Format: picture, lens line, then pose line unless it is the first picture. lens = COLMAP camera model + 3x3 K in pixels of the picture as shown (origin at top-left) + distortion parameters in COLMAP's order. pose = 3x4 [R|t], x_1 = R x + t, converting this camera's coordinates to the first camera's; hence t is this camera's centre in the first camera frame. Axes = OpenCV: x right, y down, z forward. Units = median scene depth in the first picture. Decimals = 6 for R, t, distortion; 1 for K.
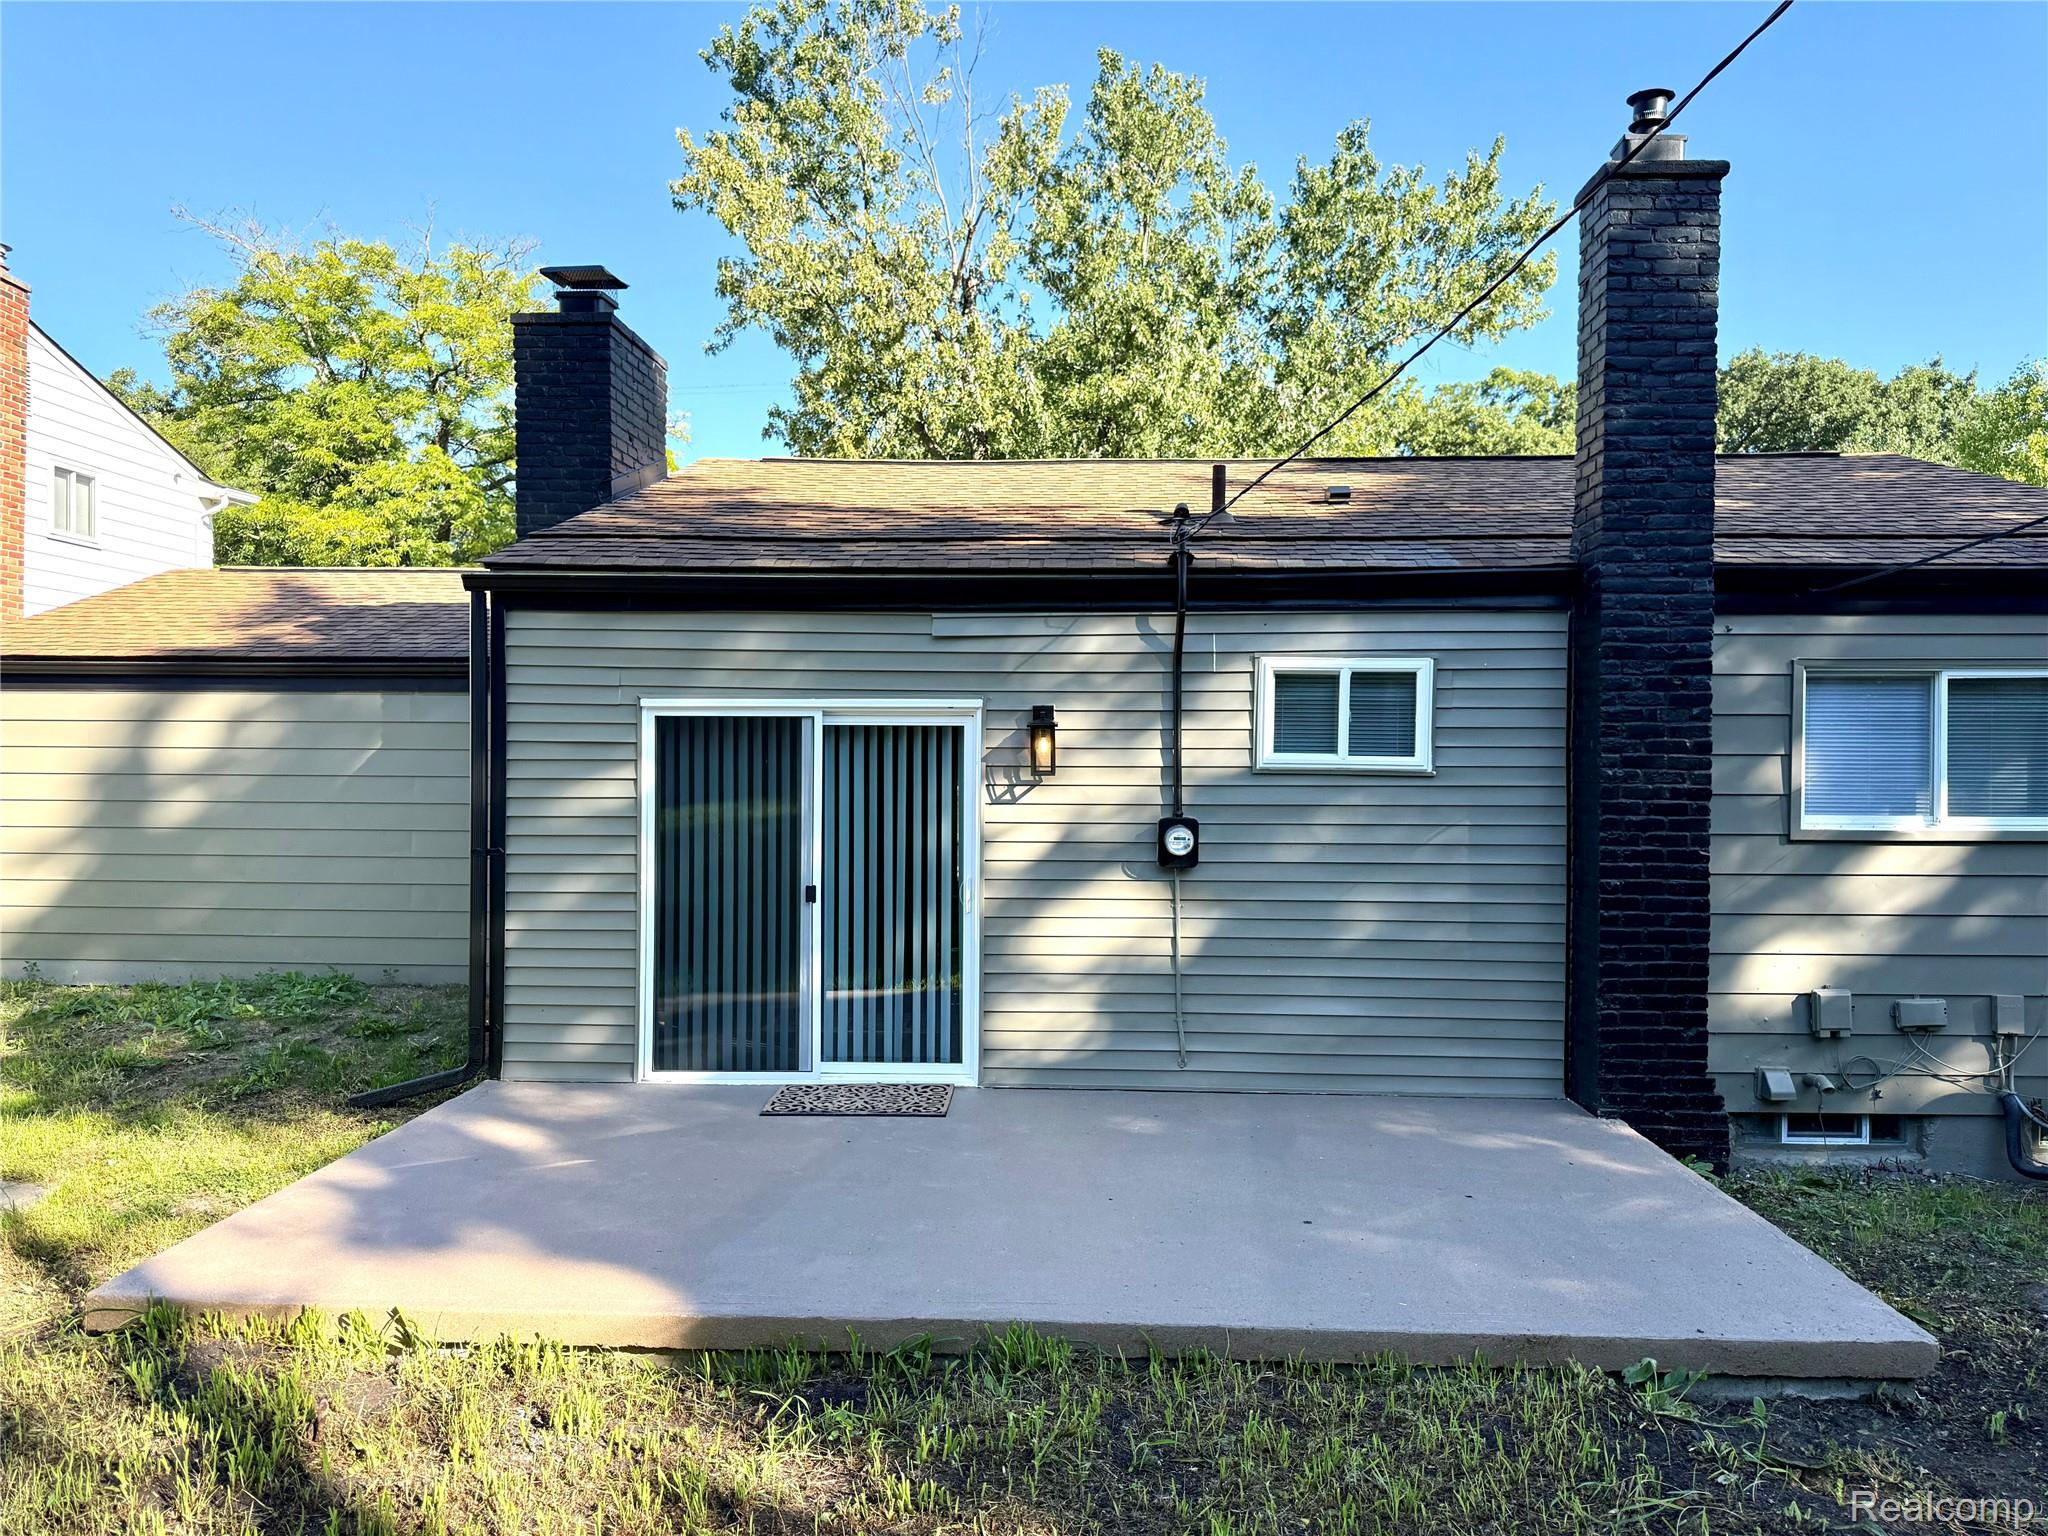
lens RADIAL K [[1427.9, 0, 1030.6], [0, 1427.9, 773.4], [0, 0, 1]] dist [0.105714, -0.137724]
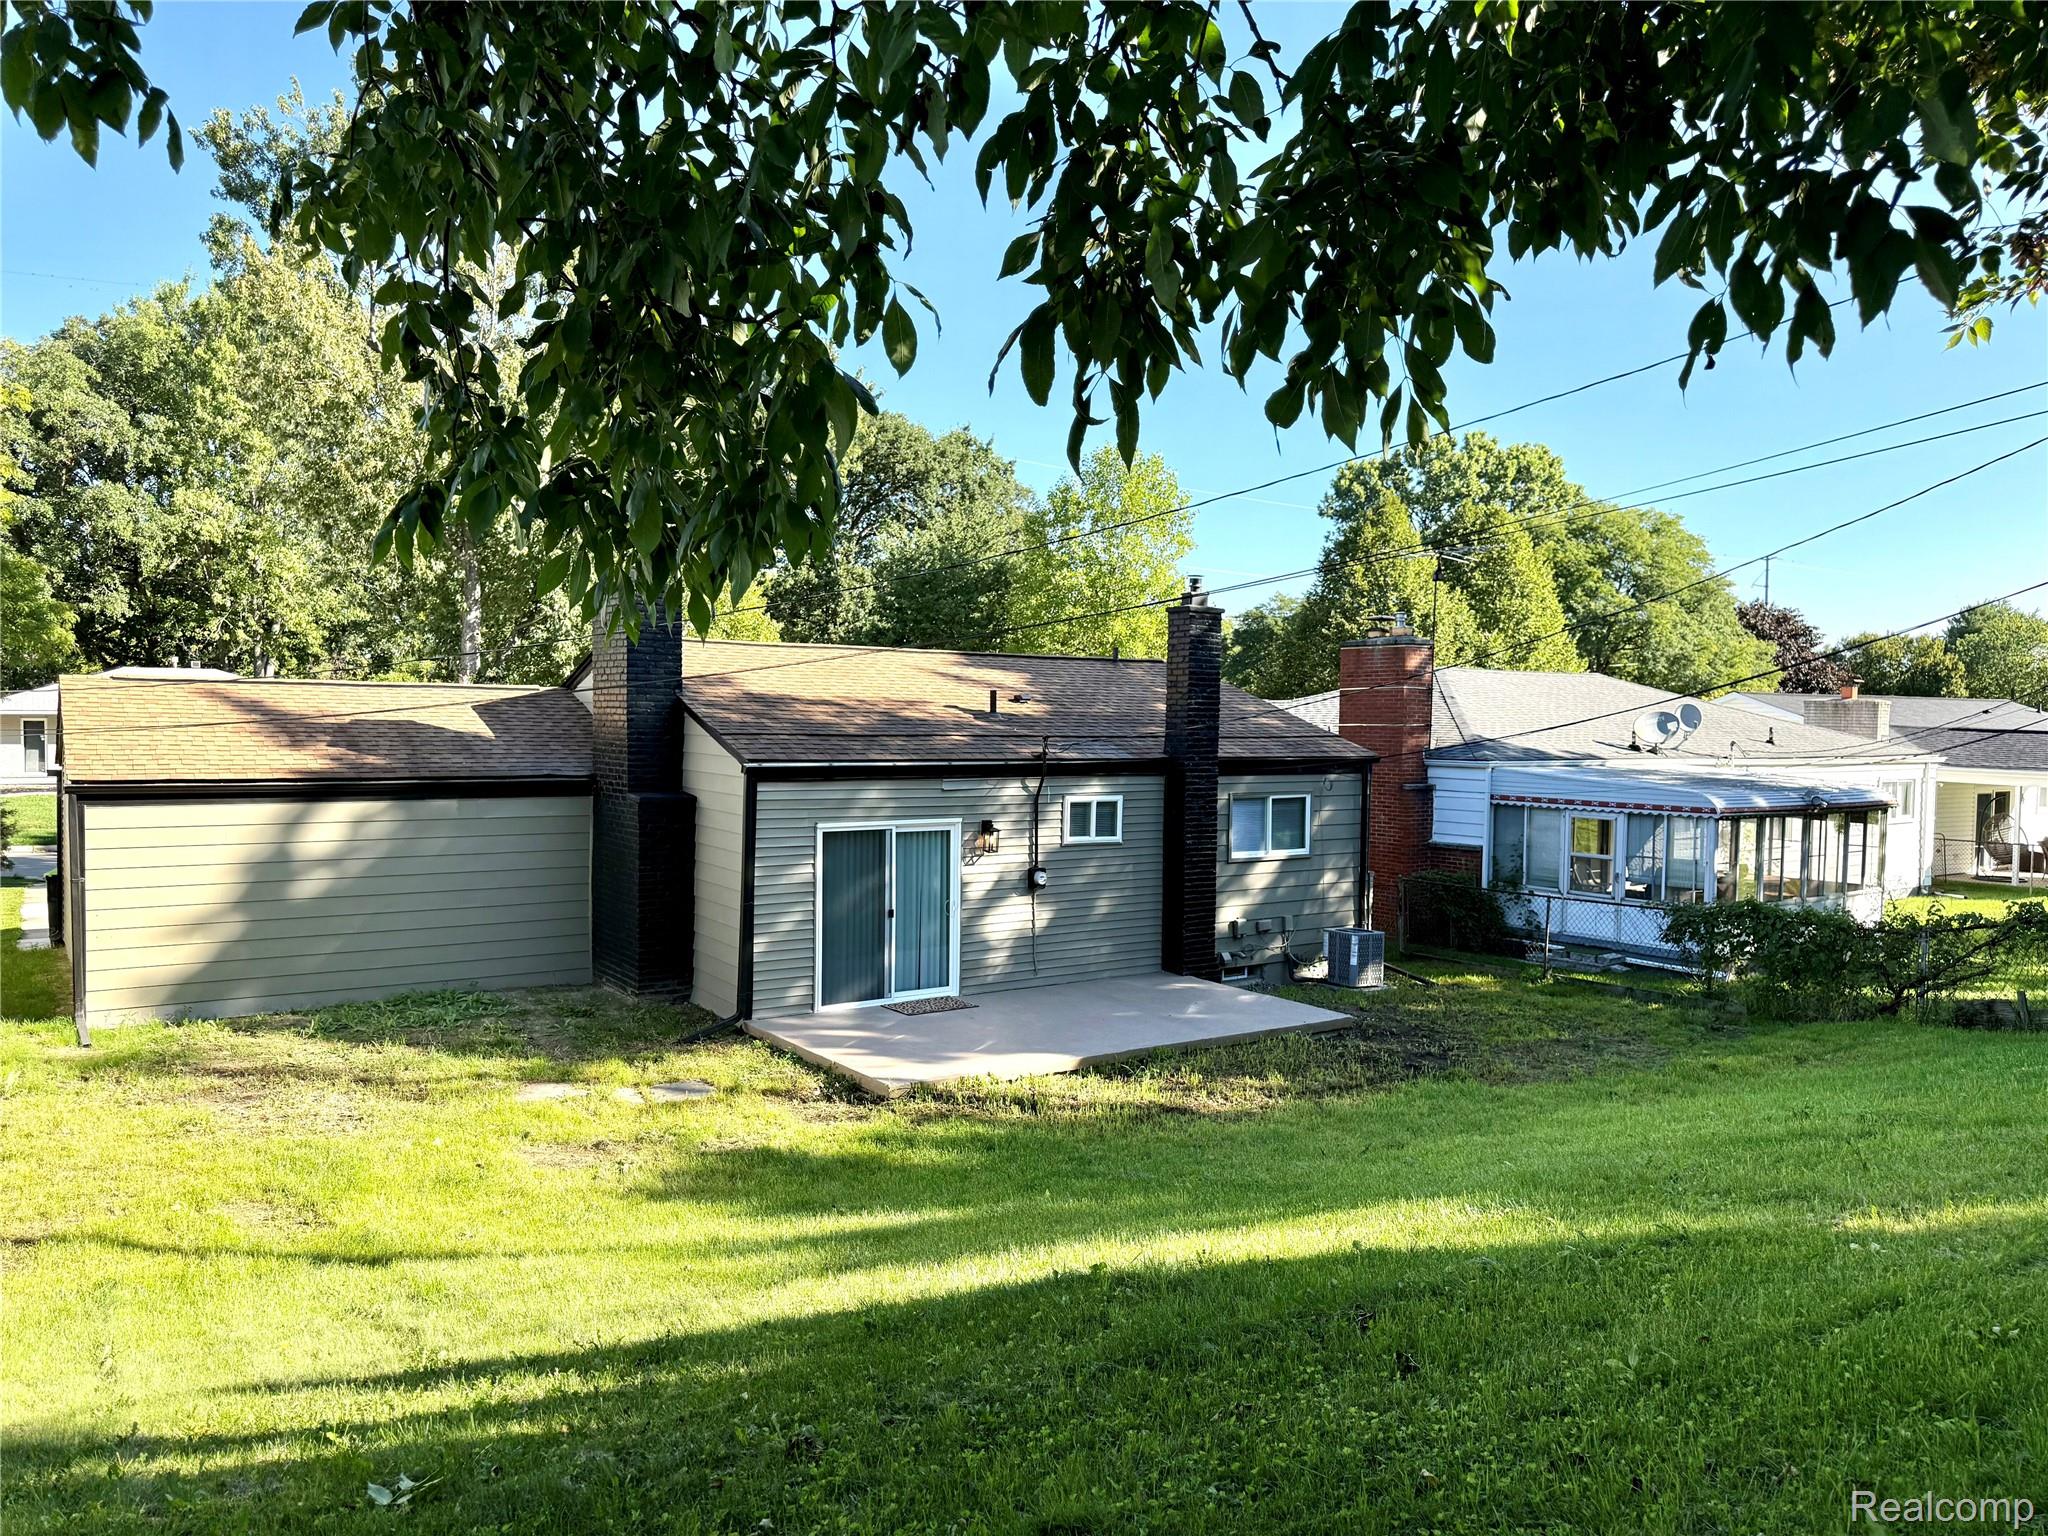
lens RADIAL K [[1427.9, 0, 1030.6], [0, 1427.9, 773.4], [0, 0, 1]] dist [0.105714, -0.137724]
pose [[0.798703, -0.019053, 0.601423, -1.256553], [-0.002767, 0.999372, 0.035336, -0.197205], [-0.601719, -0.029887, 0.798149, -0.793116]]
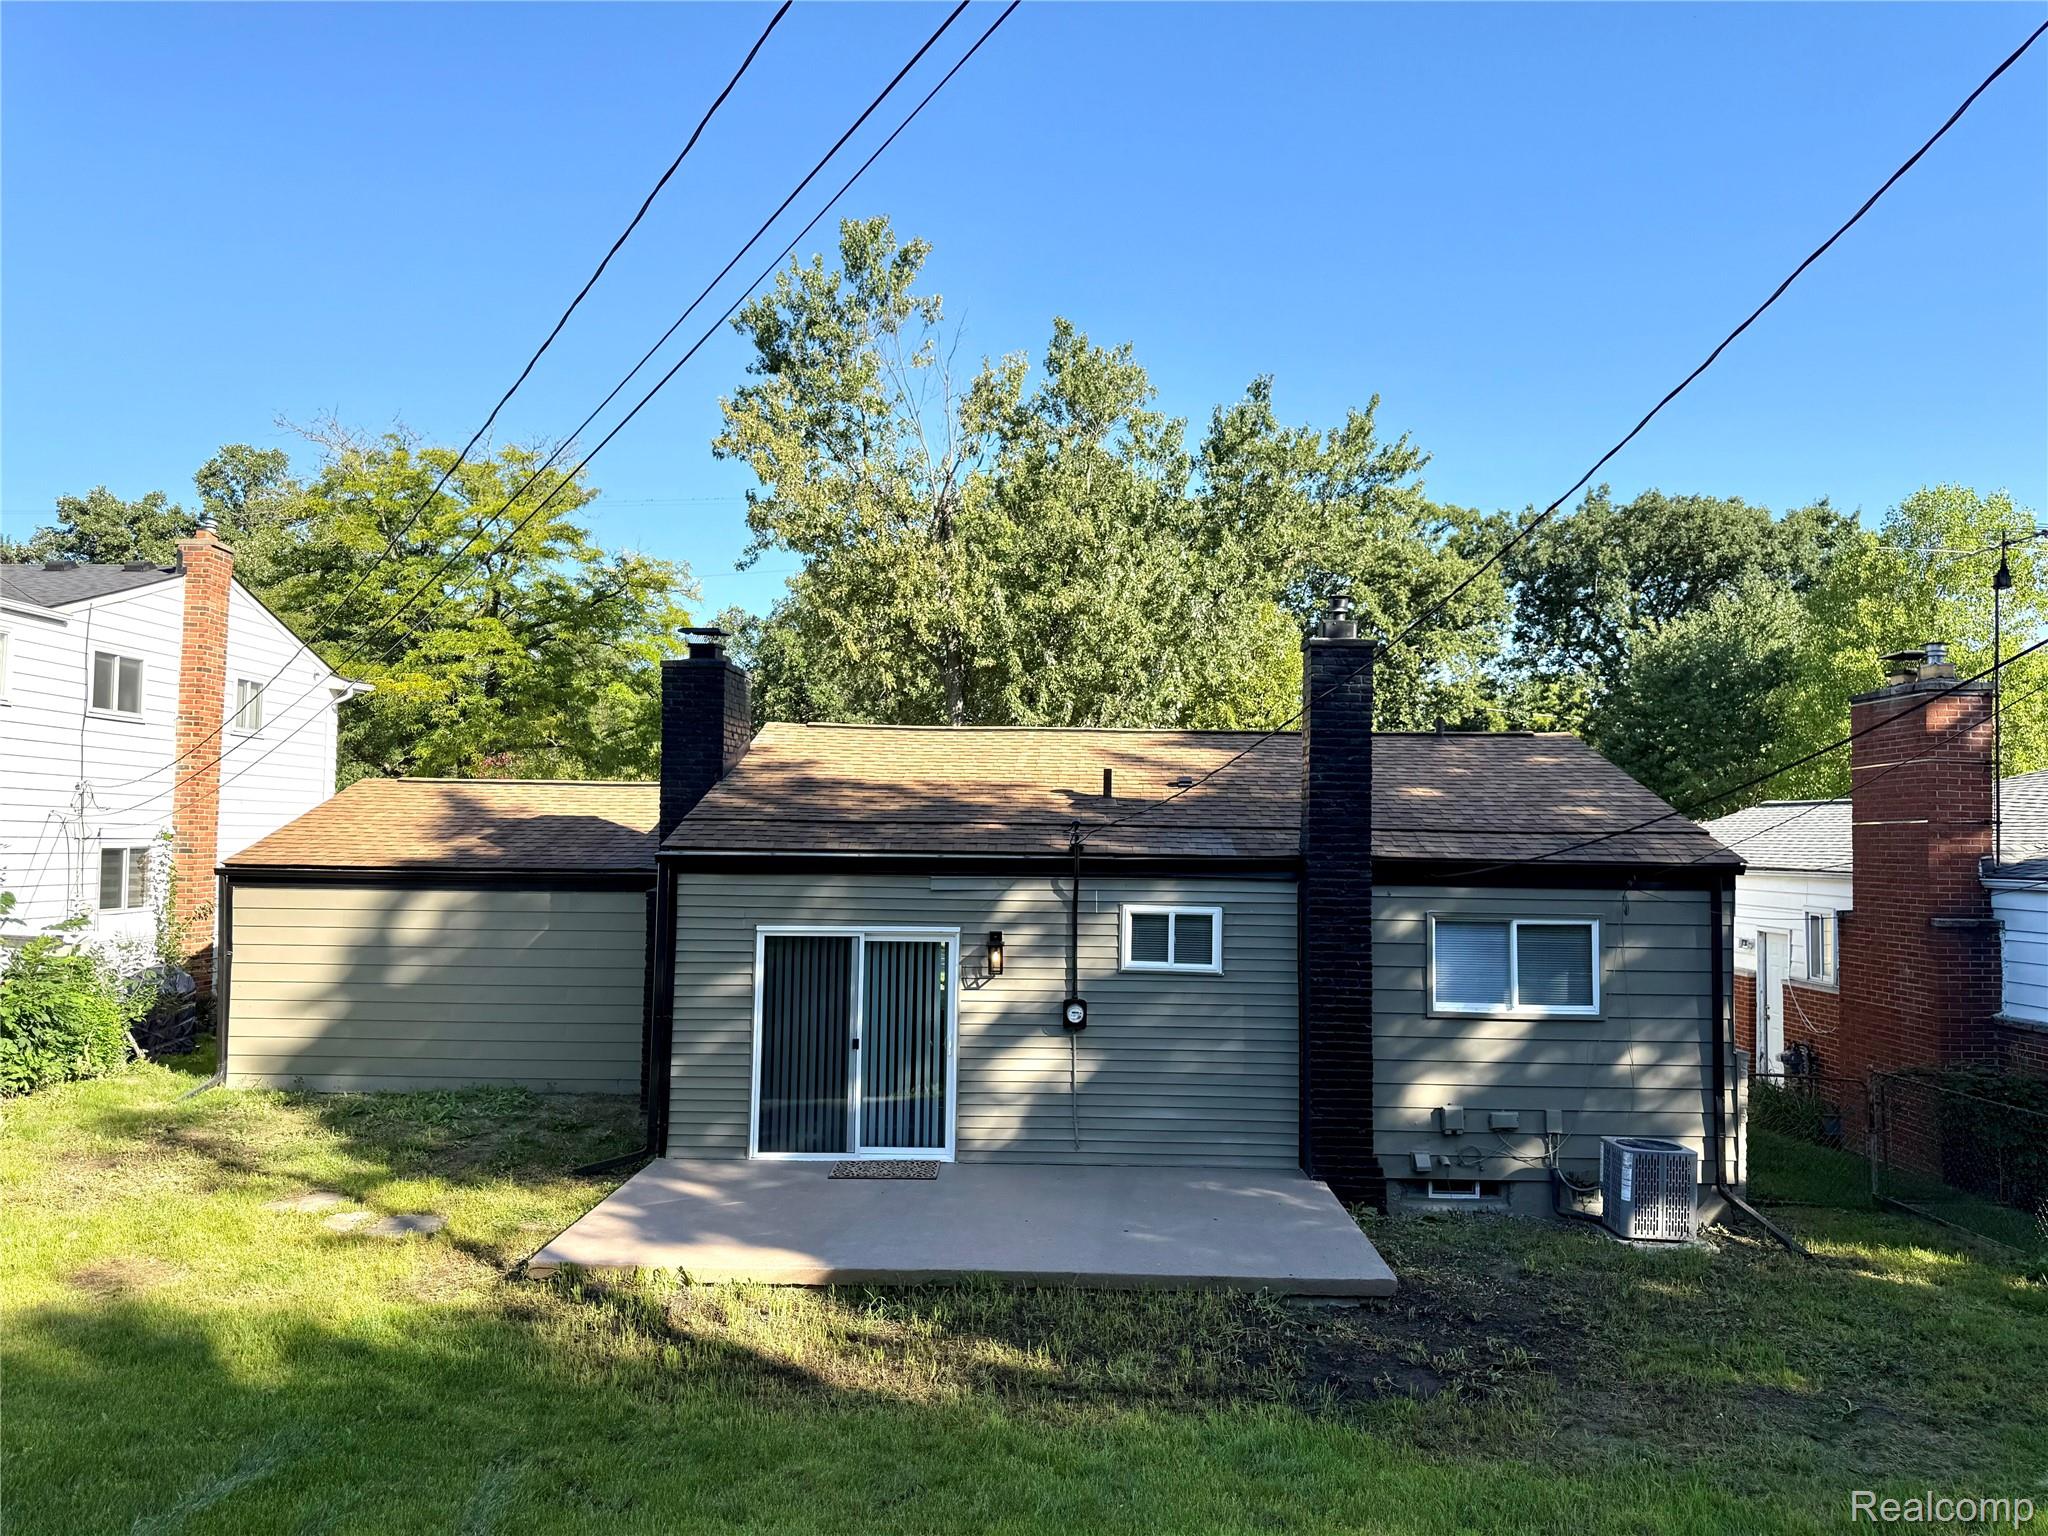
lens RADIAL K [[1418.7, 0, 1031.2], [0, 1418.7, 767.7], [0, 0, 1]] dist [0.163954, -0.300552]
pose [[0.999670, 0.008931, 0.024074, 0.008253], [-0.007481, 0.998190, -0.059668, -0.141138], [-0.024563, 0.059469, 0.997928, -0.696375]]
